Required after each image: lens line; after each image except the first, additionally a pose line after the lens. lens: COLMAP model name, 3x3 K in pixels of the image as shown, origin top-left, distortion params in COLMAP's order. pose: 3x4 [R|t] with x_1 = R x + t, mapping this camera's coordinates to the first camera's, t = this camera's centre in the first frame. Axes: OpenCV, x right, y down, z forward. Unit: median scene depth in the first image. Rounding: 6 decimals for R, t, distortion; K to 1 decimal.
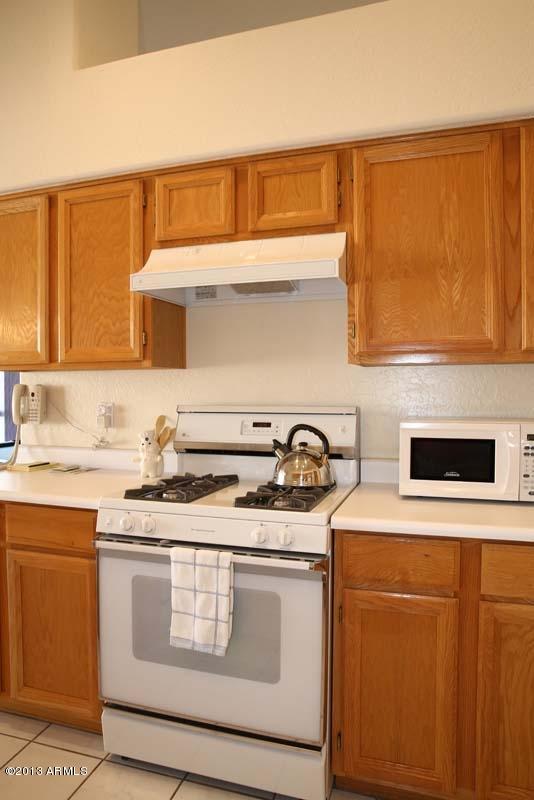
lens RADIAL K [[549.1, 0, 267.0], [0, 549.1, 400.0], [0, 0, 1]] dist [-0.112569, 0.103175]
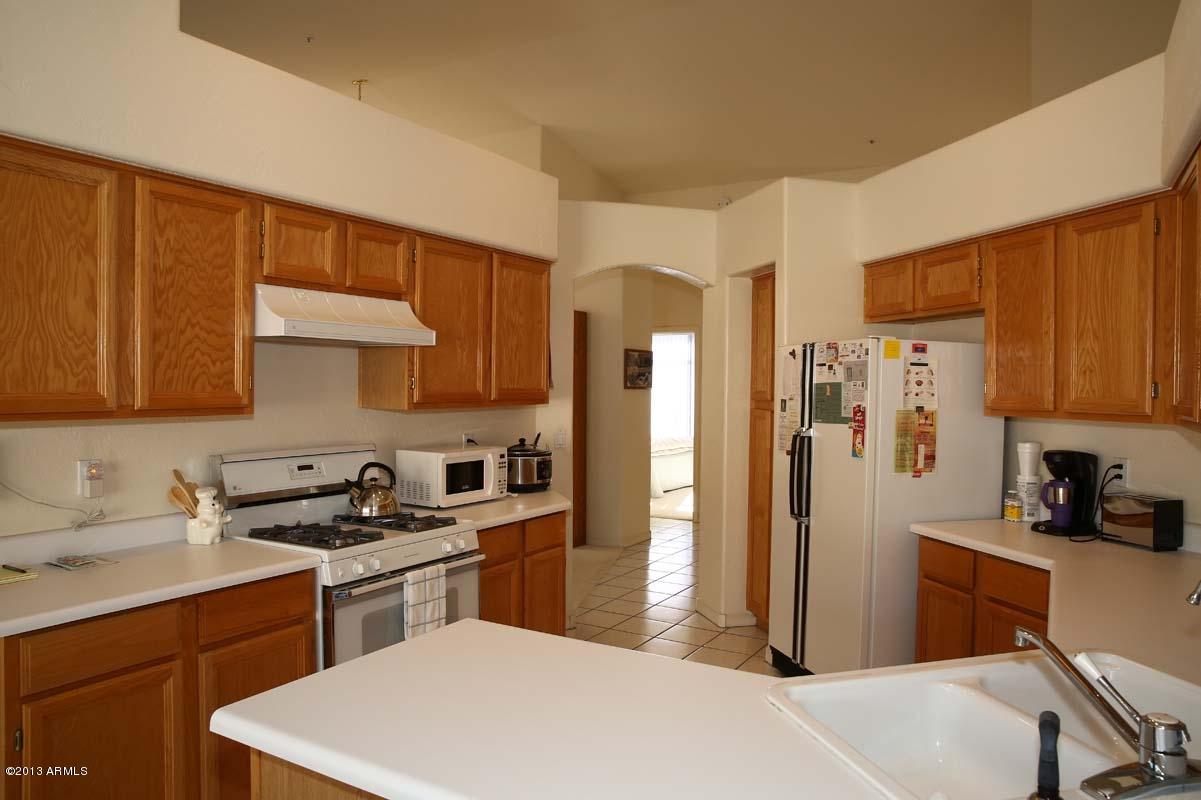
lens RADIAL K [[824.3, 0, 600.5], [0, 824.3, 400.0], [0, 0, 1]] dist [-0.112569, 0.103175]
pose [[0.211406, -0.014926, 0.977284, -1.436955], [0.008325, 0.999875, 0.013470, -0.100180], [-0.977363, 0.005288, 0.211503, 0.167736]]
